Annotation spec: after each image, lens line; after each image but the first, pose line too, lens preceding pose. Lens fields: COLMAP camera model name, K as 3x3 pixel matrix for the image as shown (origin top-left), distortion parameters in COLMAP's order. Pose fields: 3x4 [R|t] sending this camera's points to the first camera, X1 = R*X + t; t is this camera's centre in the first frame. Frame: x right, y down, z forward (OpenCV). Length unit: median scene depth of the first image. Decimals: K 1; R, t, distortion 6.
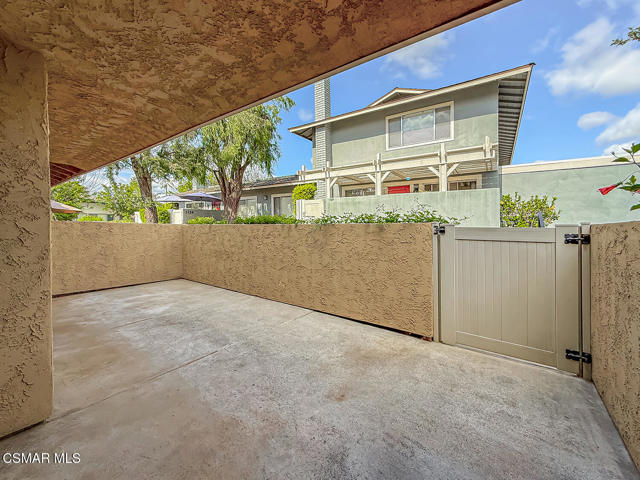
lens RADIAL K [[260.6, 0, 319.0], [0, 260.6, 238.7], [0, 0, 1]] dist [-0.001936, -0.000390]
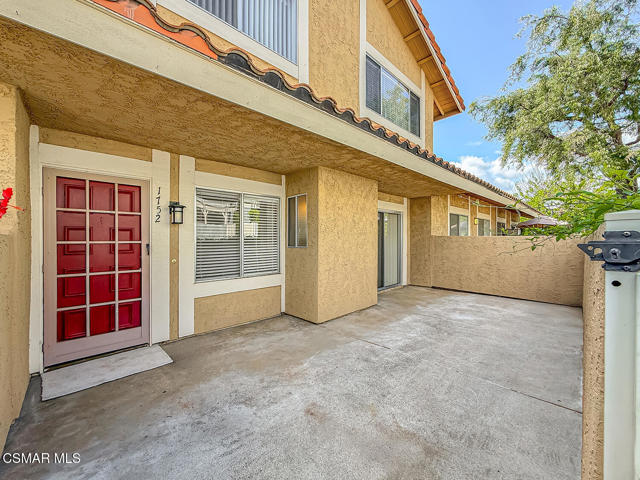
lens RADIAL K [[260.6, 0, 321.0], [0, 260.6, 233.2], [0, 0, 1]] dist [-0.001936, -0.000390]
pose [[-0.148231, -0.028641, -0.988538, 0.635223], [-0.042107, 0.998857, -0.022627, -0.025504], [0.988056, 0.038270, -0.149268, 0.692462]]
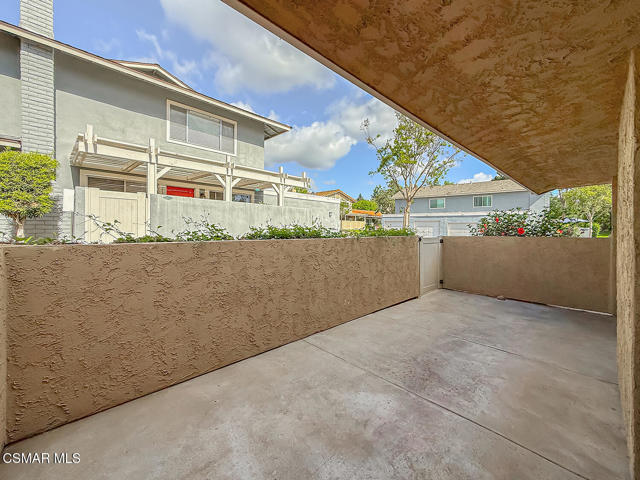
lens RADIAL K [[260.6, 0, 320.0], [0, 260.6, 237.3], [0, 0, 1]] dist [-0.001936, -0.000390]
pose [[0.182121, -0.028787, 0.982855, -1.400091], [0.043499, 0.998829, 0.021194, -0.105988], [-0.982314, 0.038893, 0.183159, 1.201236]]
